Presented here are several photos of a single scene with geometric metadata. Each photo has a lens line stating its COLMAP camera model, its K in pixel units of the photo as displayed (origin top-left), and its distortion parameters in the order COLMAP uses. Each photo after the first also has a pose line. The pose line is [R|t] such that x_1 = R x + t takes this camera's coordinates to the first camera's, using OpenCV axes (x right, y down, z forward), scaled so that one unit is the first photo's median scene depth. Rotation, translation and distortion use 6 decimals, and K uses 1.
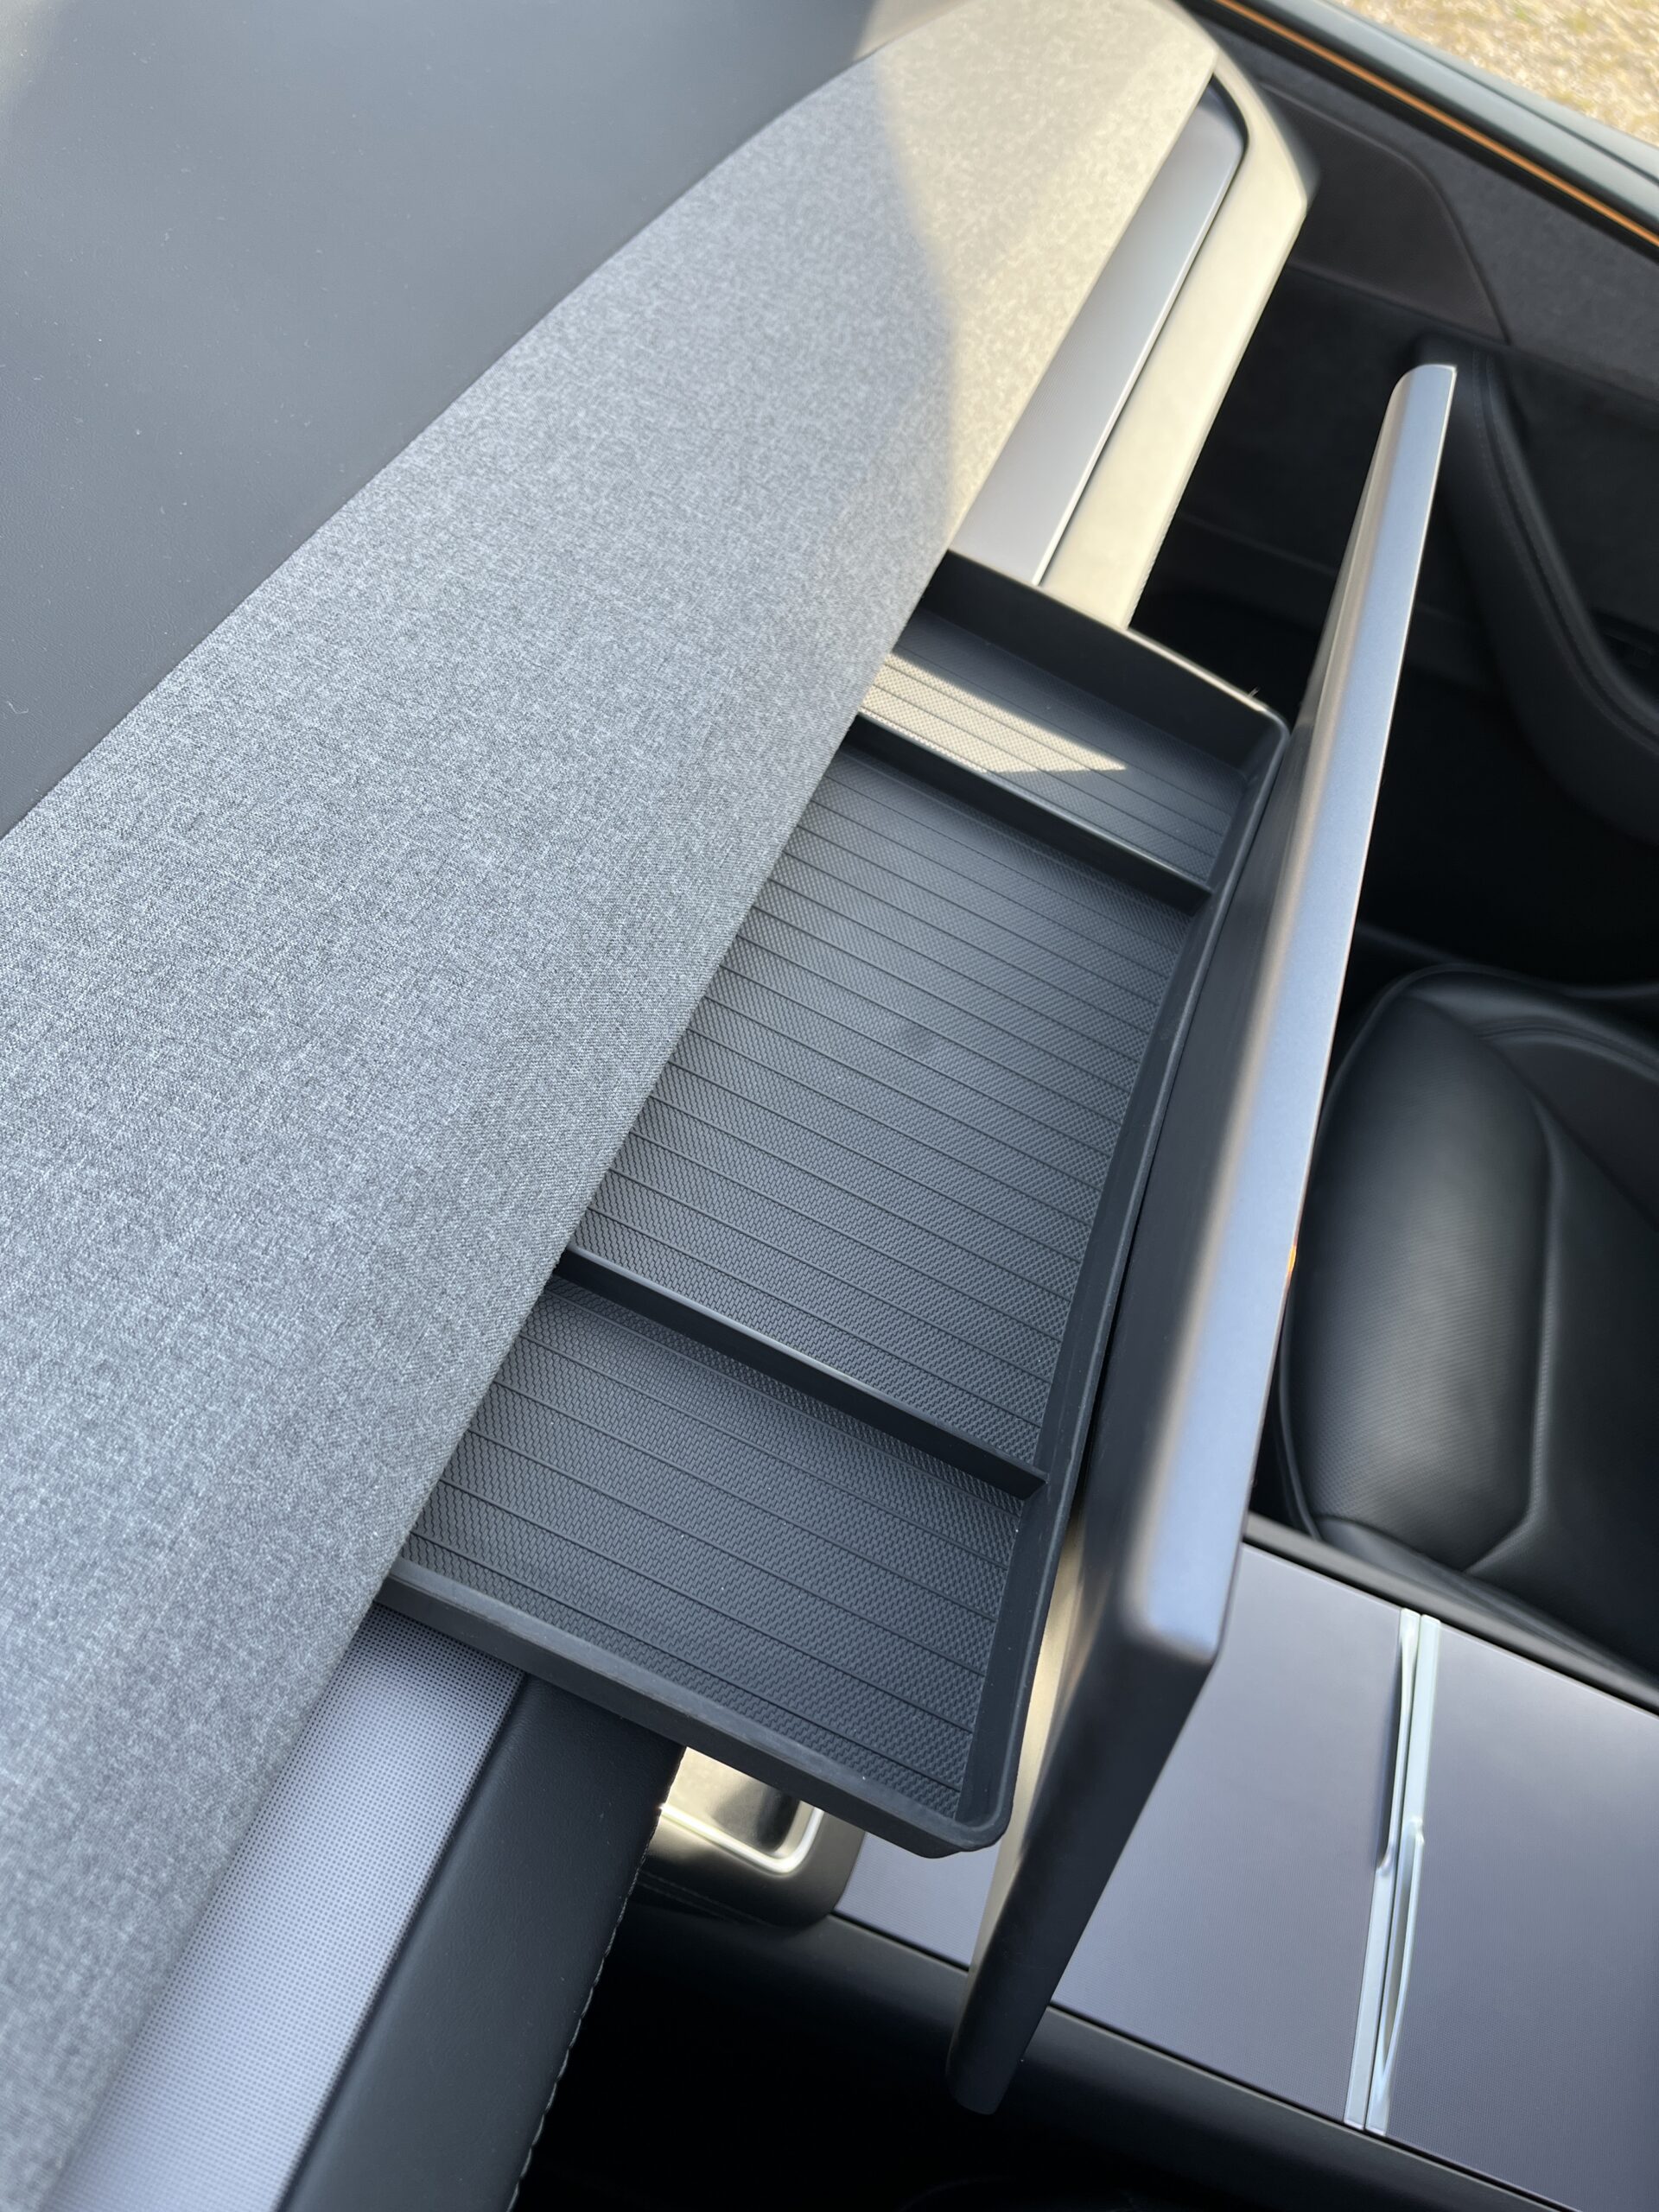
lens RADIAL K [[1751.4, 0, 831.3], [0, 1751.4, 1141.1], [0, 0, 1]] dist [0.005436, 0.003202]
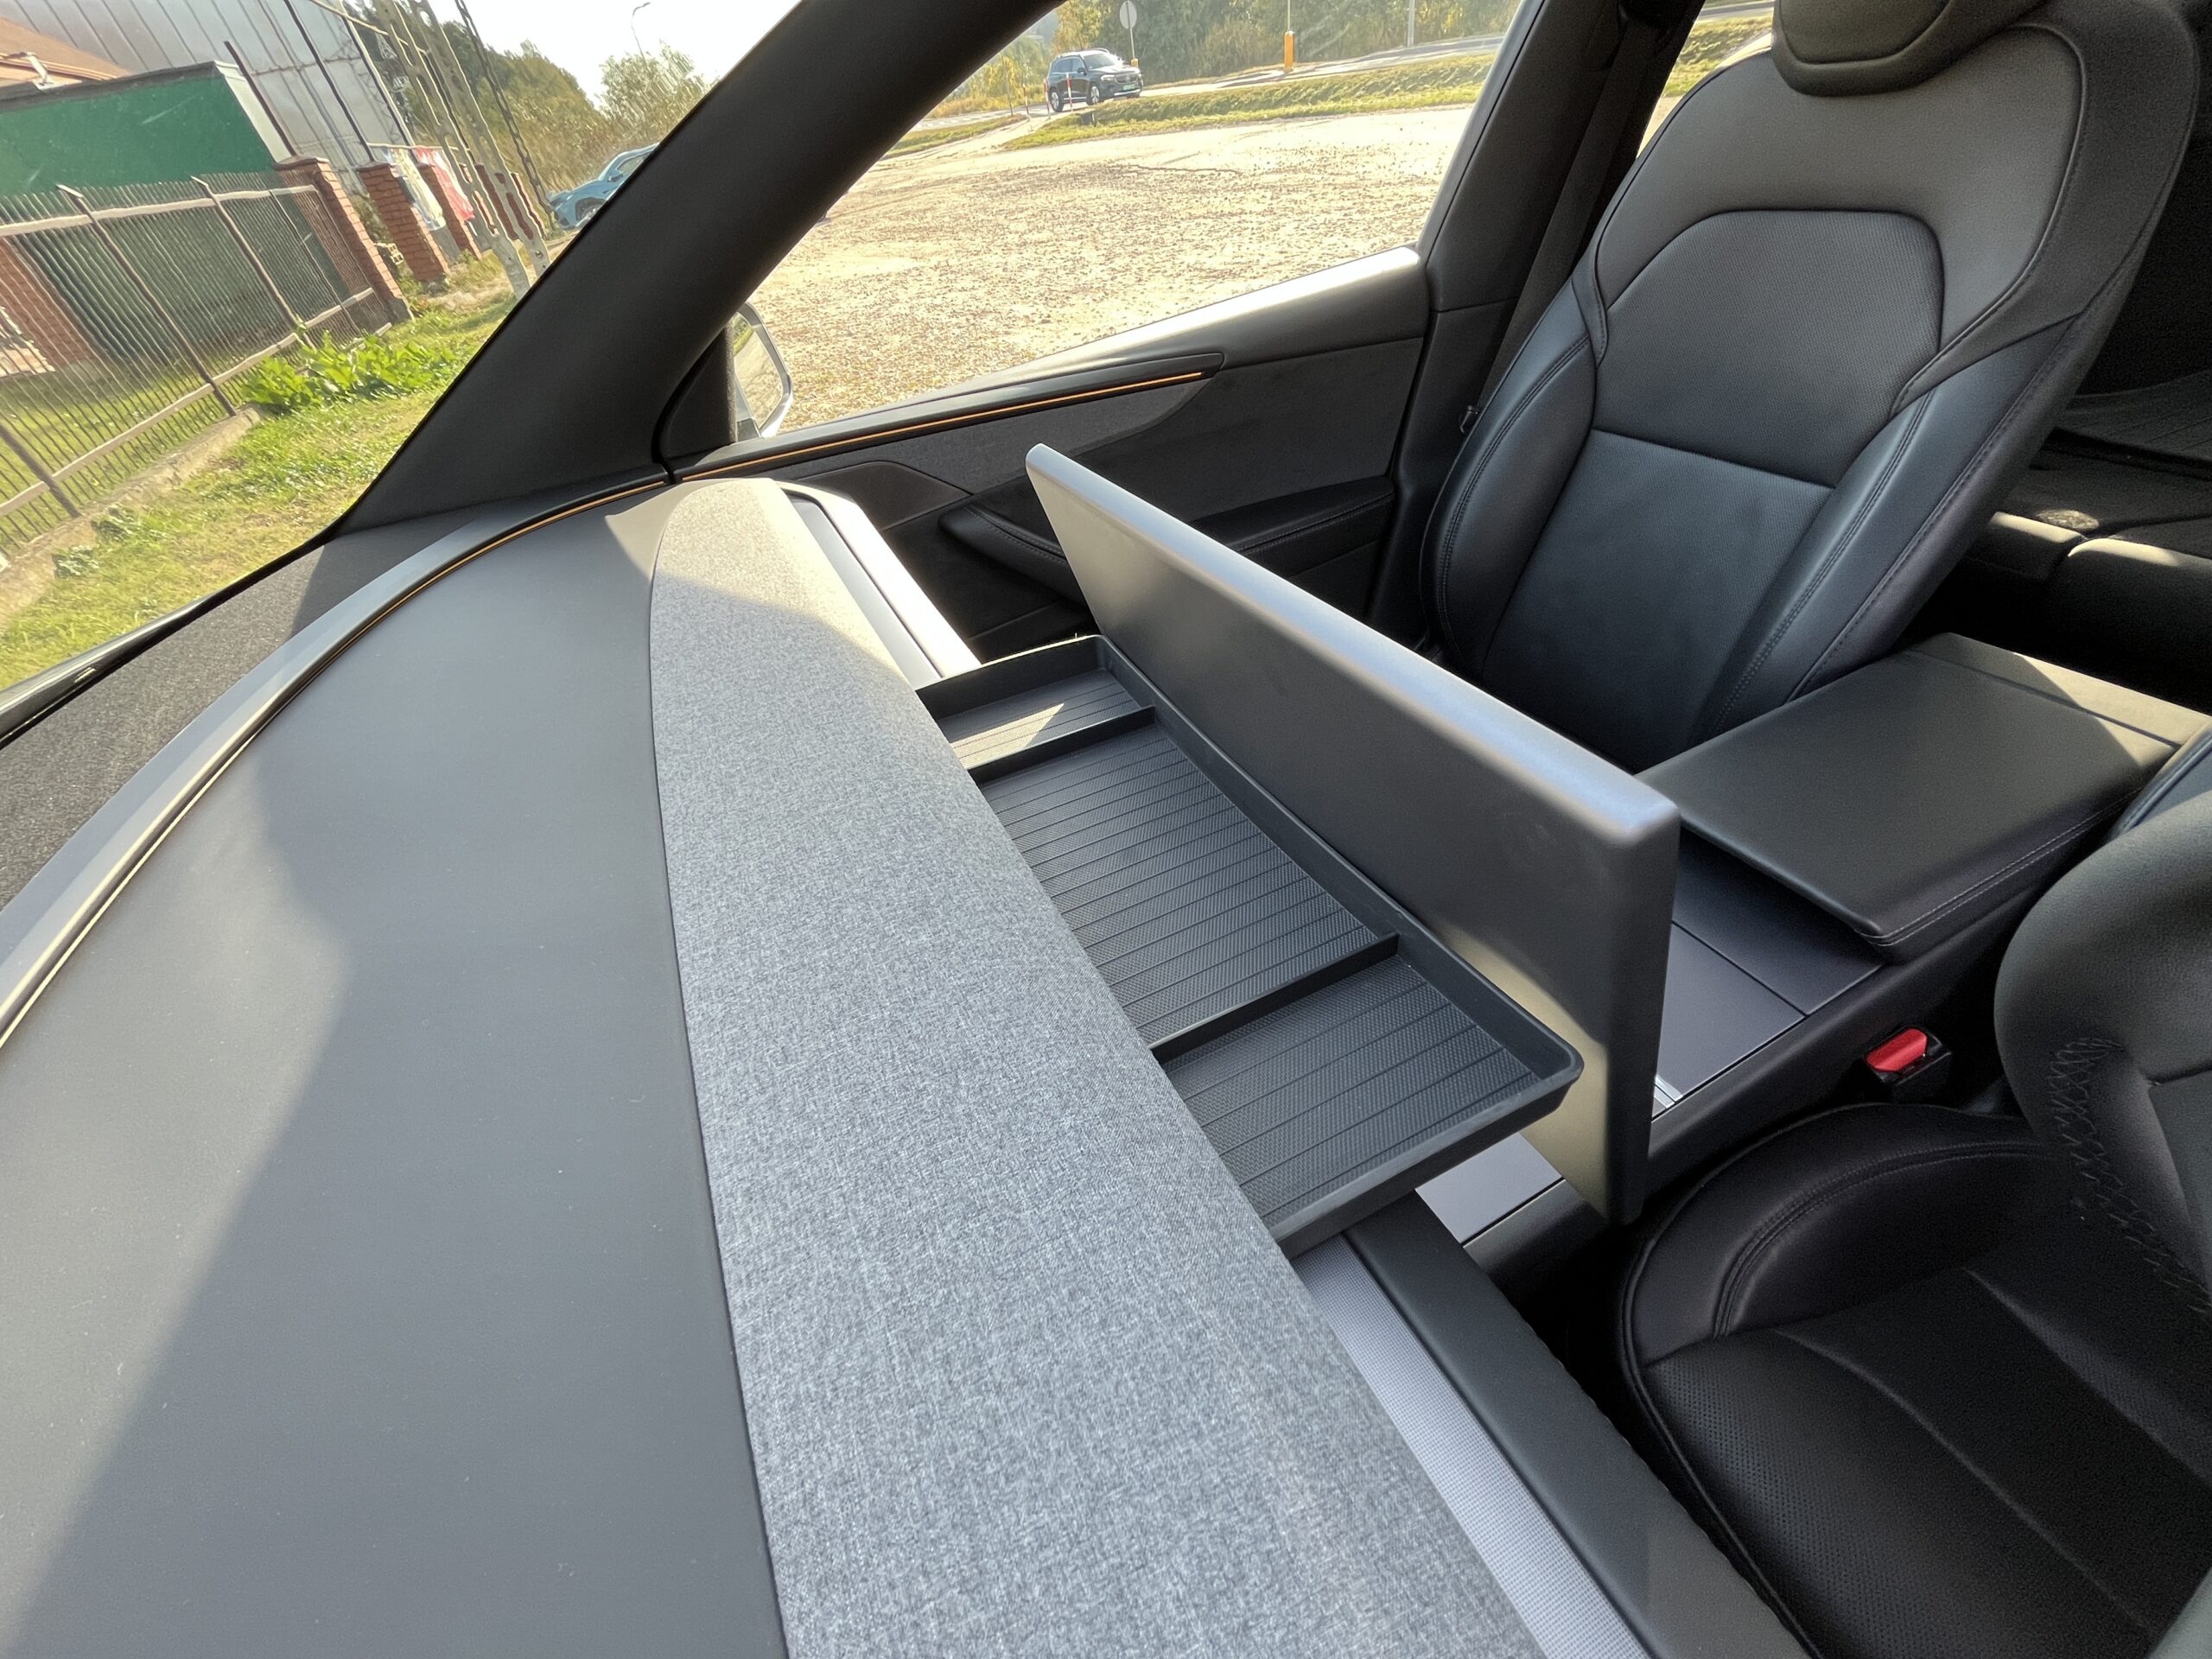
lens RADIAL K [[920.3, 0, 1112.9], [0, 920.3, 833.0], [0, 0, 1]] dist [-0.000120, -0.000918]
pose [[0.638852, -0.714628, 0.284912, -0.288172], [0.754471, 0.654400, -0.050342, -0.052221], [-0.150471, 0.247119, 0.957231, 0.131620]]
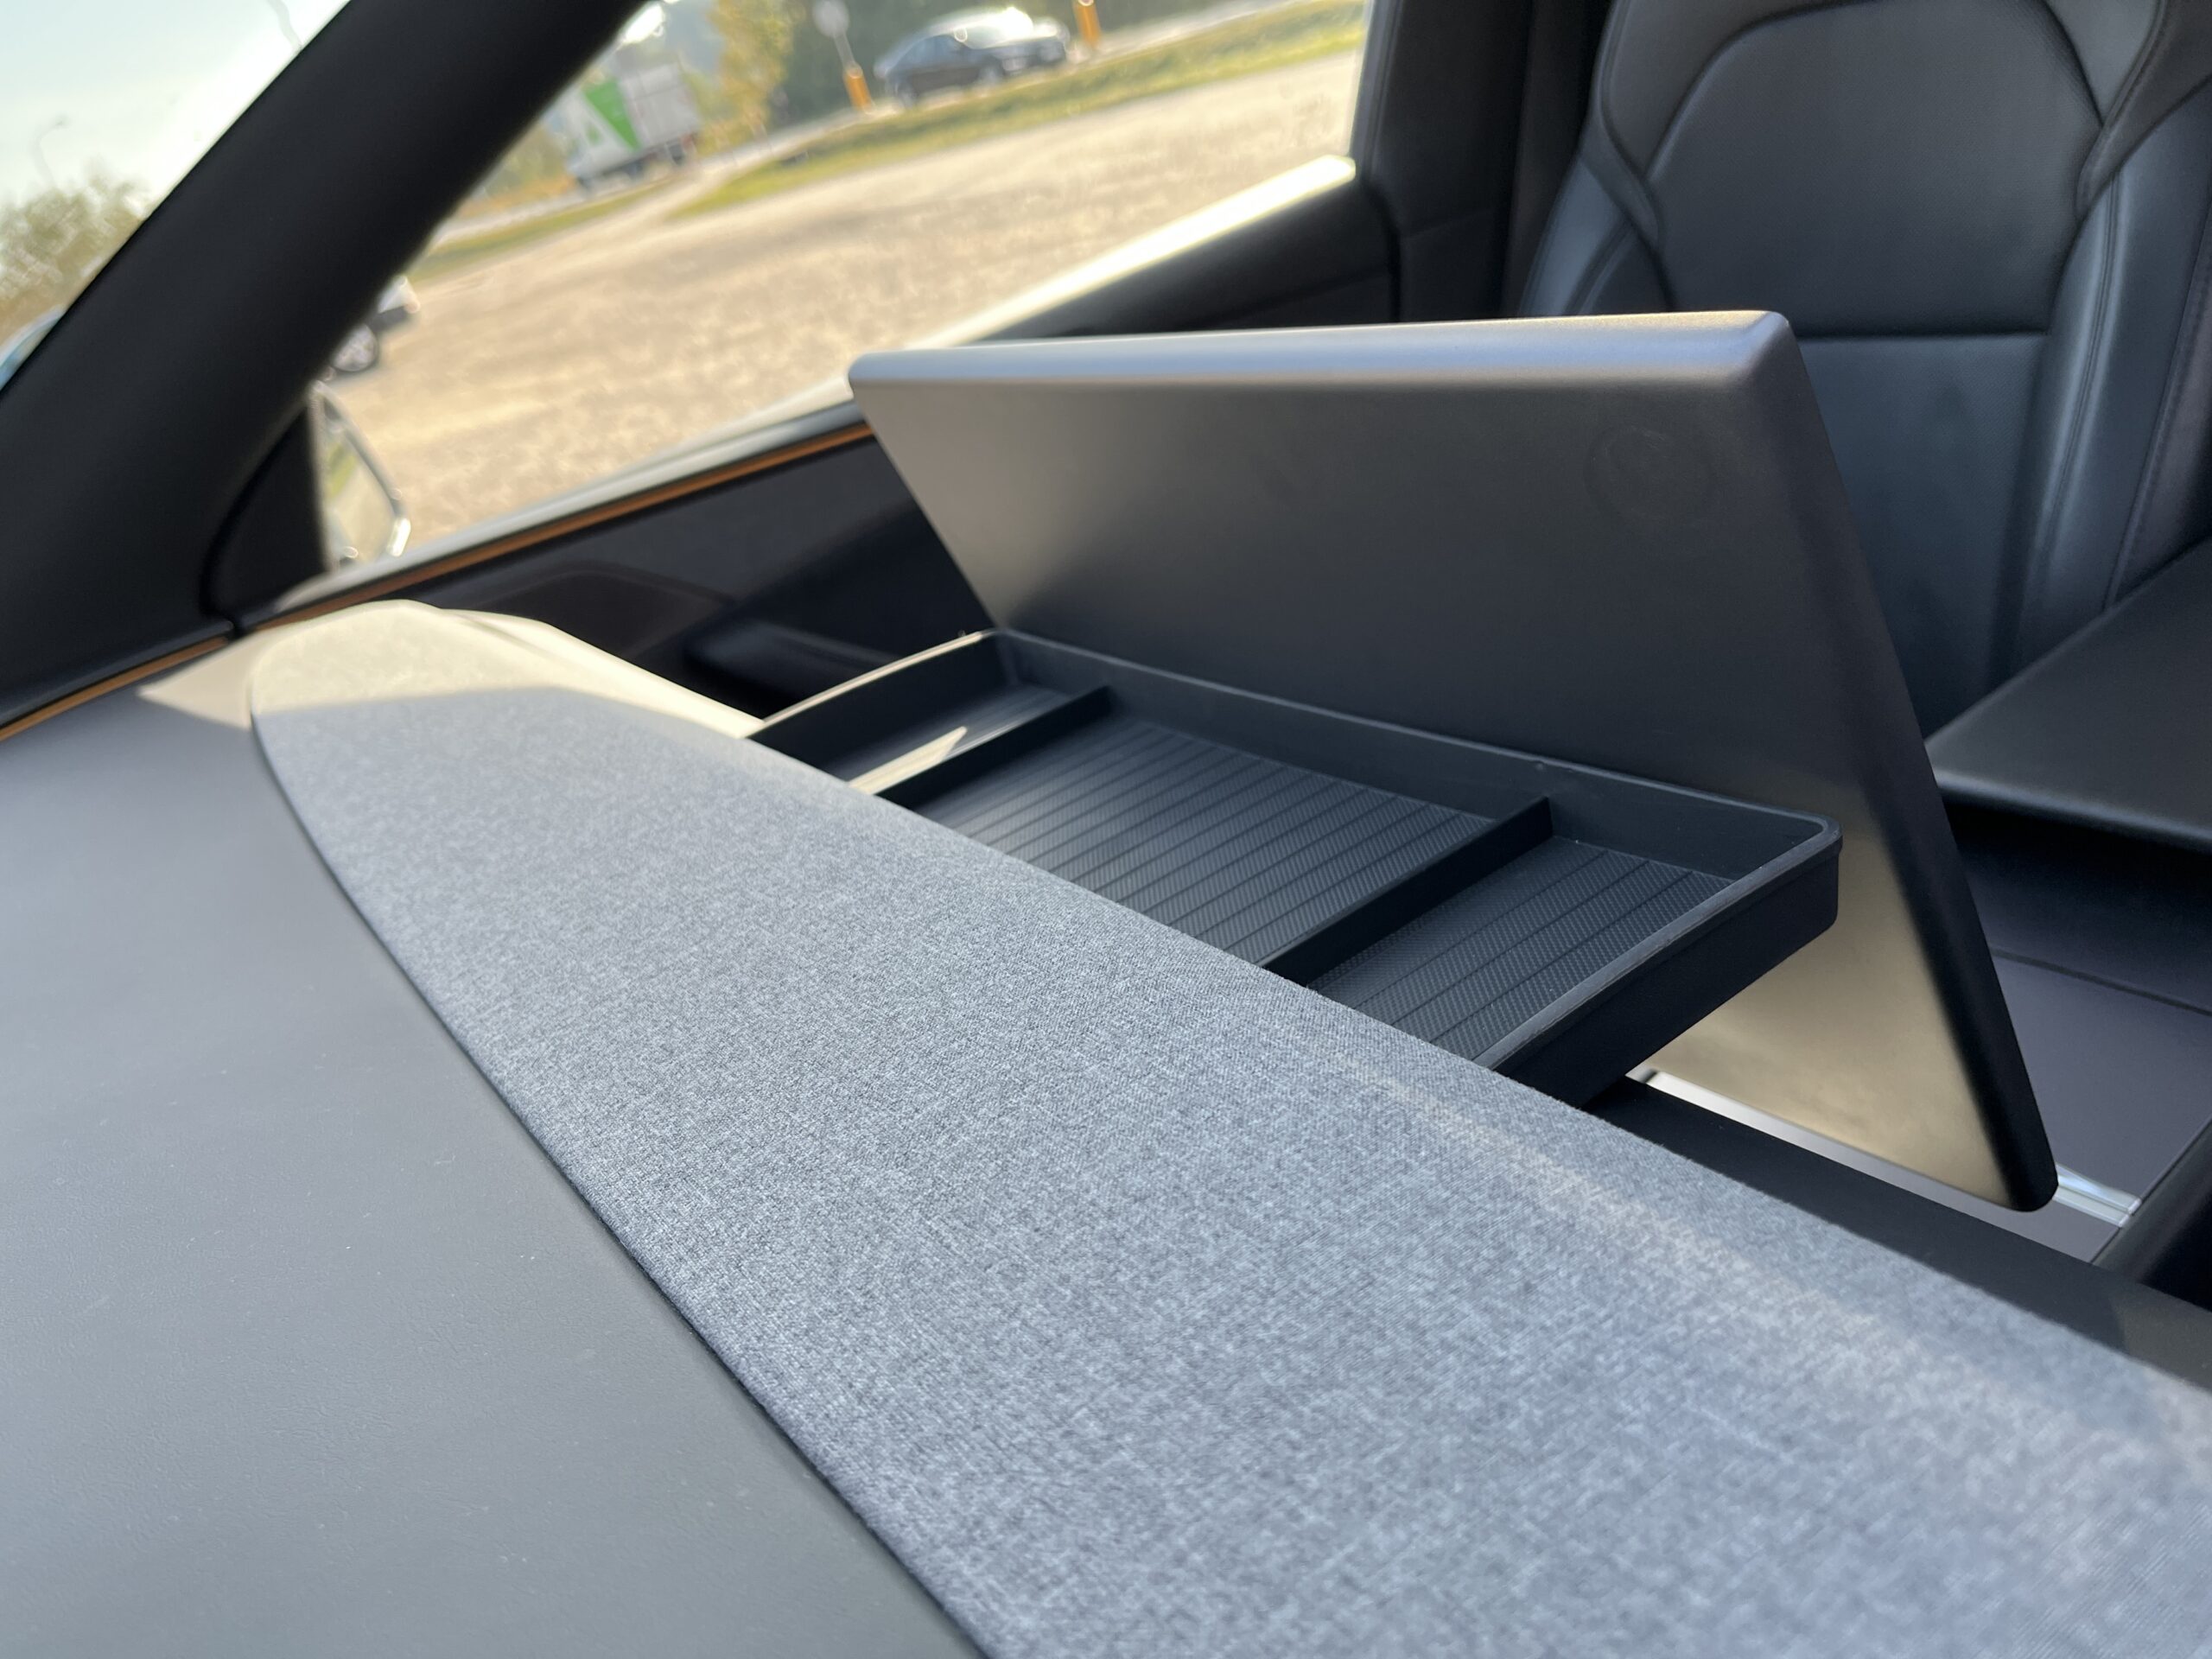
lens RADIAL K [[1729.9, 0, 1106.0], [0, 1729.9, 829.5], [0, 0, 1]] dist [0.067661, -0.131932]
pose [[0.472016, -0.710919, 0.521339, -0.720504], [0.872989, 0.459327, -0.164040, 0.152838], [-0.122846, 0.532553, 0.837434, 0.071405]]
